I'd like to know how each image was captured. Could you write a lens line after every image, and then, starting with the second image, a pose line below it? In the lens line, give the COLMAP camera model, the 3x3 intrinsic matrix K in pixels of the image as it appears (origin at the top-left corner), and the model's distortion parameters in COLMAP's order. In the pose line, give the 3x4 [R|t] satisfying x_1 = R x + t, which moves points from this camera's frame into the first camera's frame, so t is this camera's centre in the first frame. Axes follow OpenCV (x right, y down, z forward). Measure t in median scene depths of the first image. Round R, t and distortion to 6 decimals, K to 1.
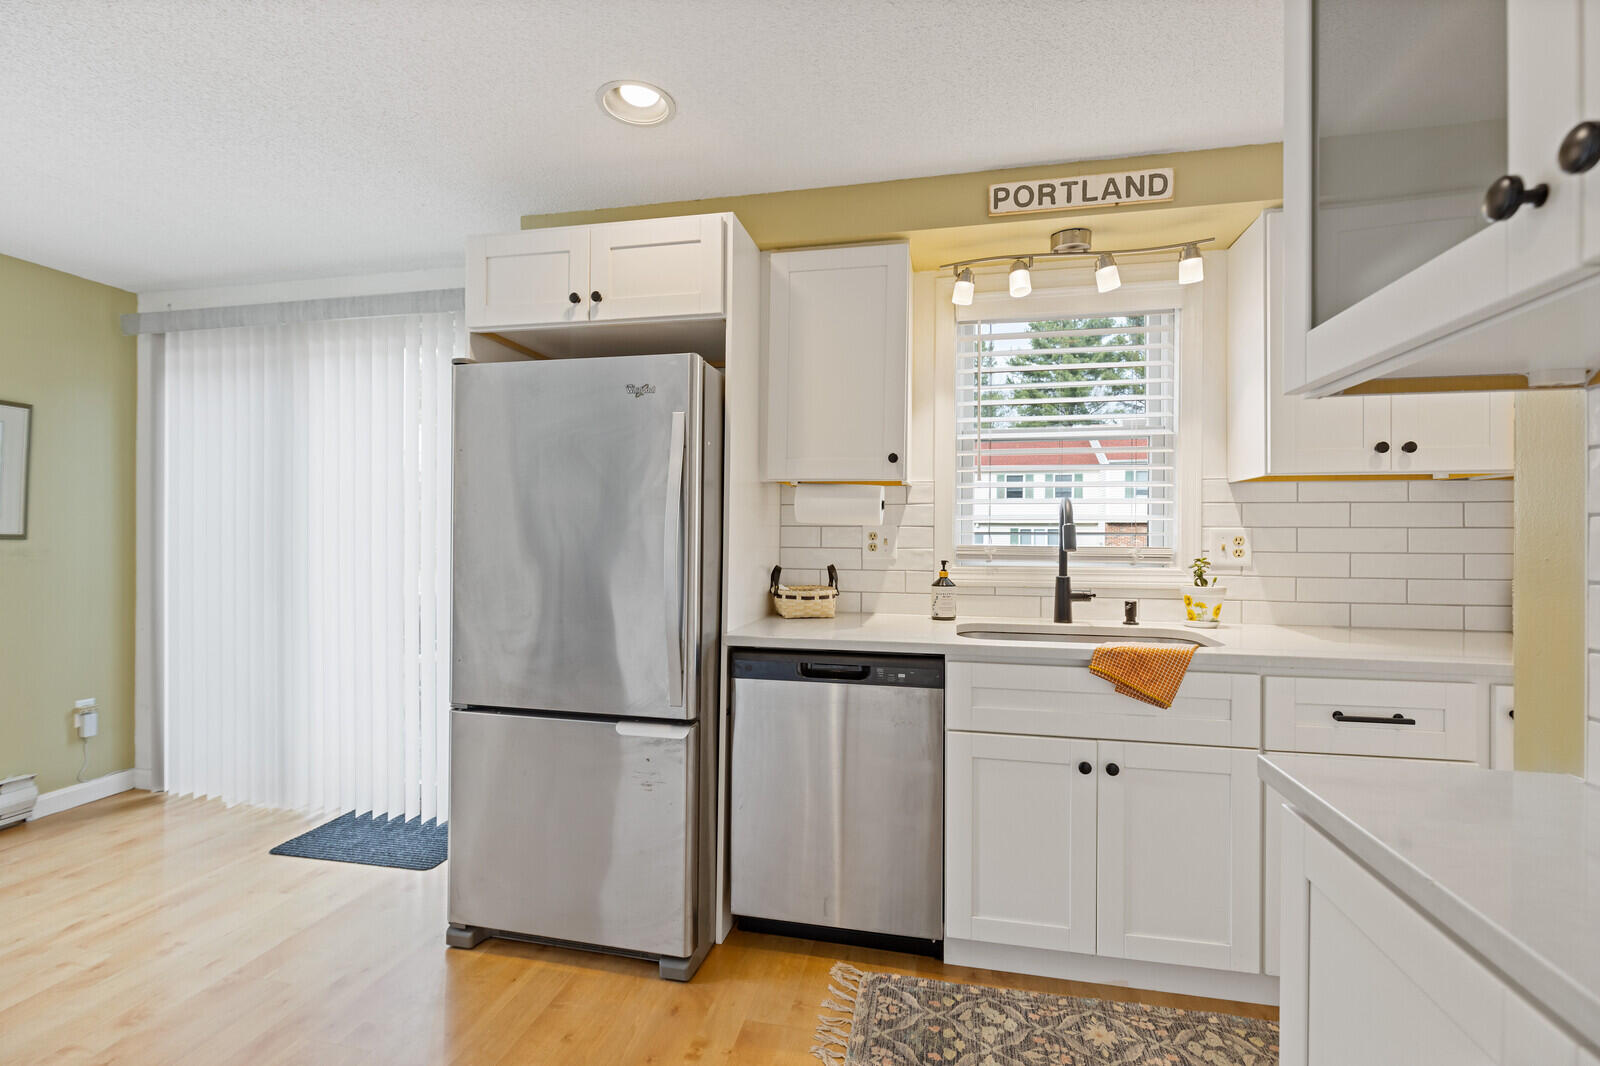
lens RADIAL K [[720.1, 0, 800.3], [0, 720.1, 536.6], [0, 0, 1]] dist [-0.003246, -0.000612]
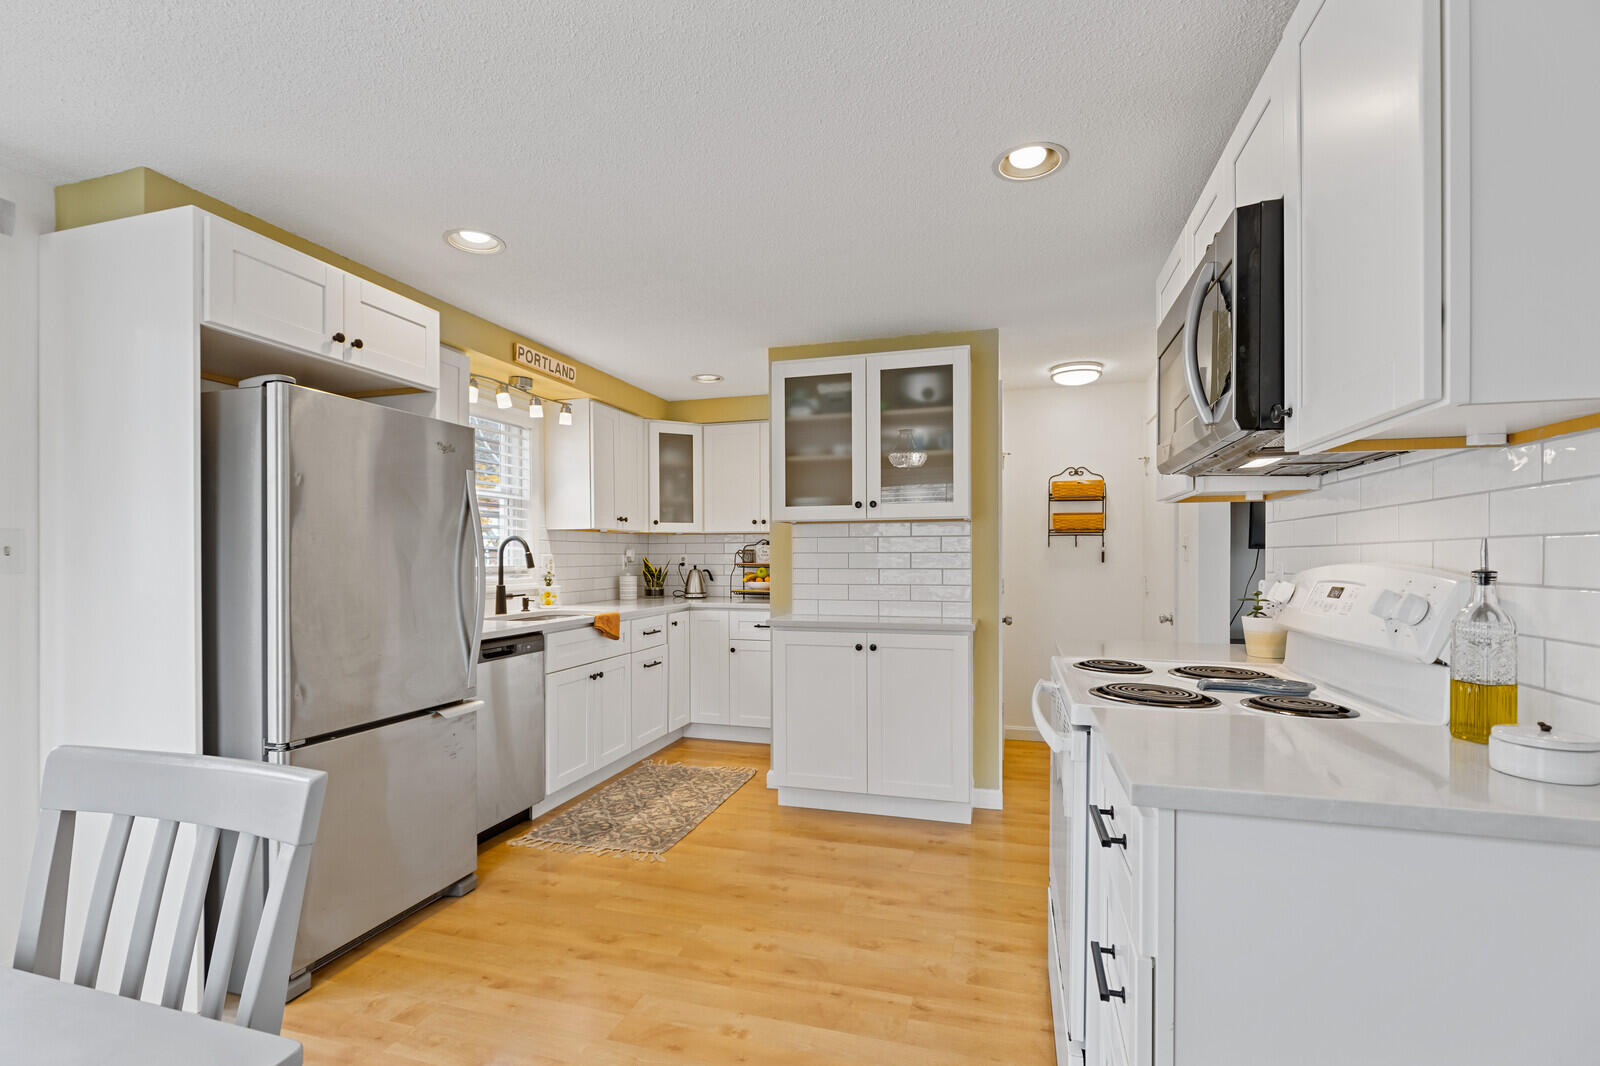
lens RADIAL K [[738.4, 0, 806.2], [0, 738.4, 556.5], [0, 0, 1]] dist [-0.001911, -0.001112]
pose [[0.058854, -0.004909, 0.998255, -1.358966], [0.006900, 0.999966, 0.004510, -0.011253], [-0.998243, 0.006622, 0.058886, 0.256507]]
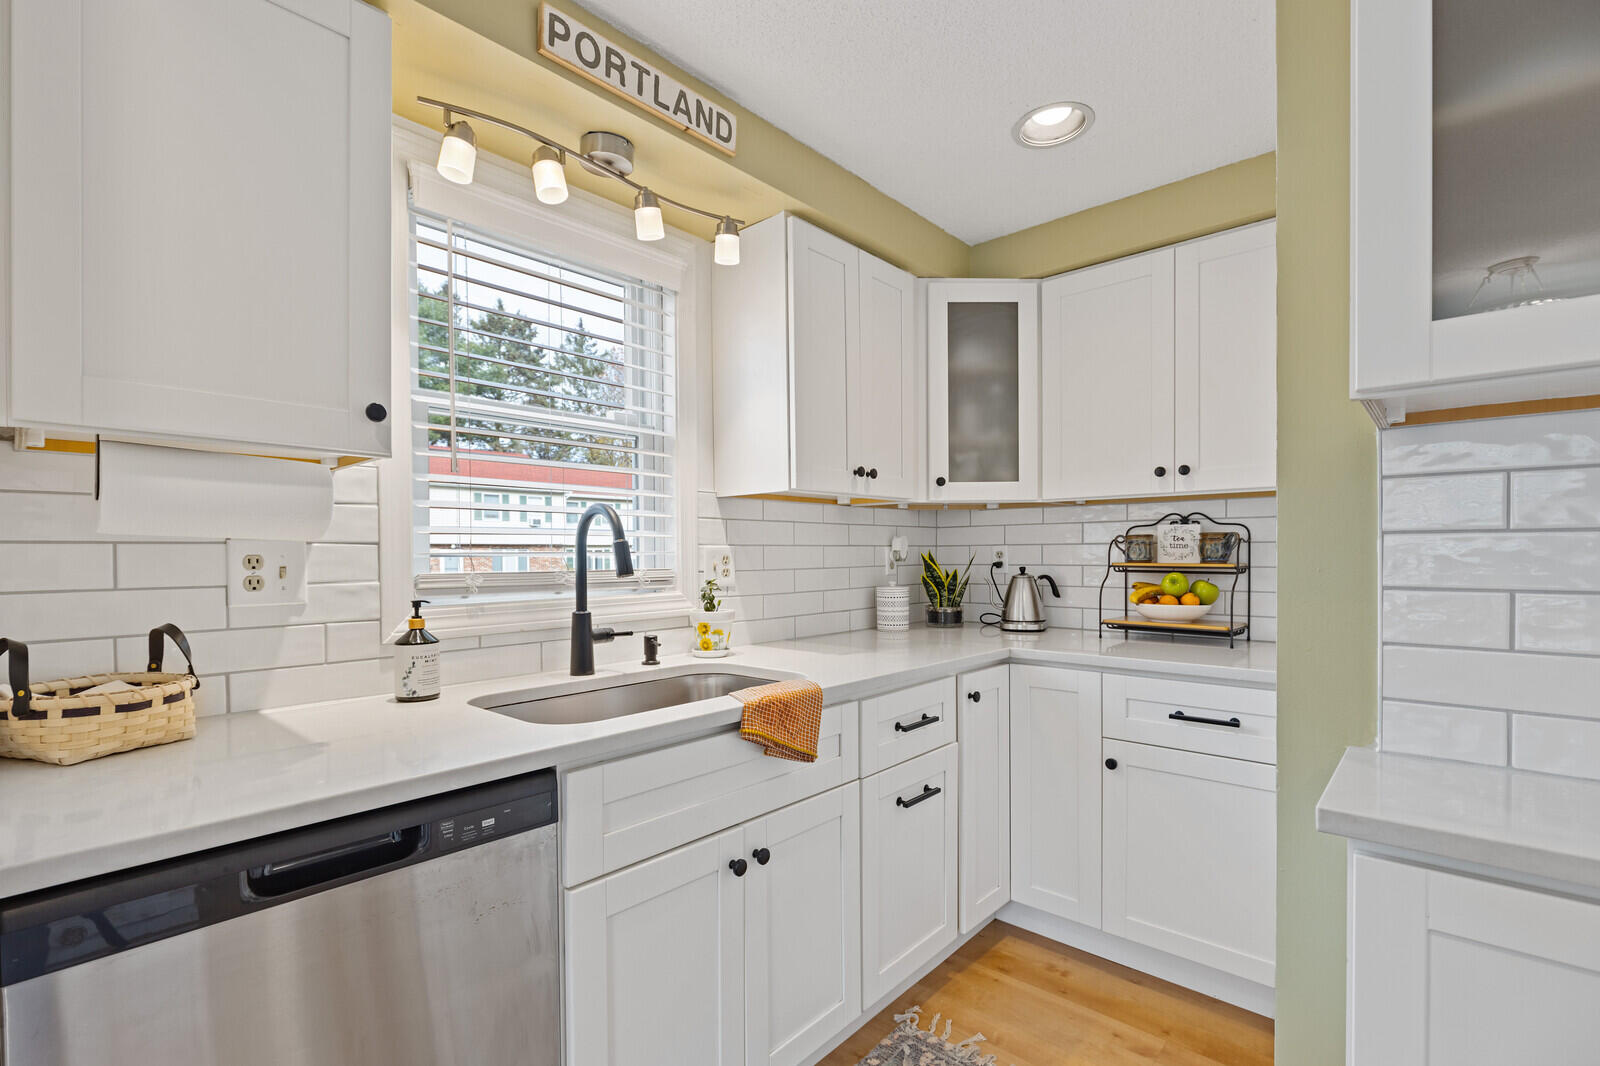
lens RADIAL K [[738.4, 0, 785.2], [0, 738.4, 565.1], [0, 0, 1]] dist [-0.001911, -0.001112]
pose [[0.501523, -0.022251, 0.864858, -0.200370], [0.011724, 0.999752, 0.018923, -0.004675], [-0.865065, 0.000649, 0.501660, 0.493034]]
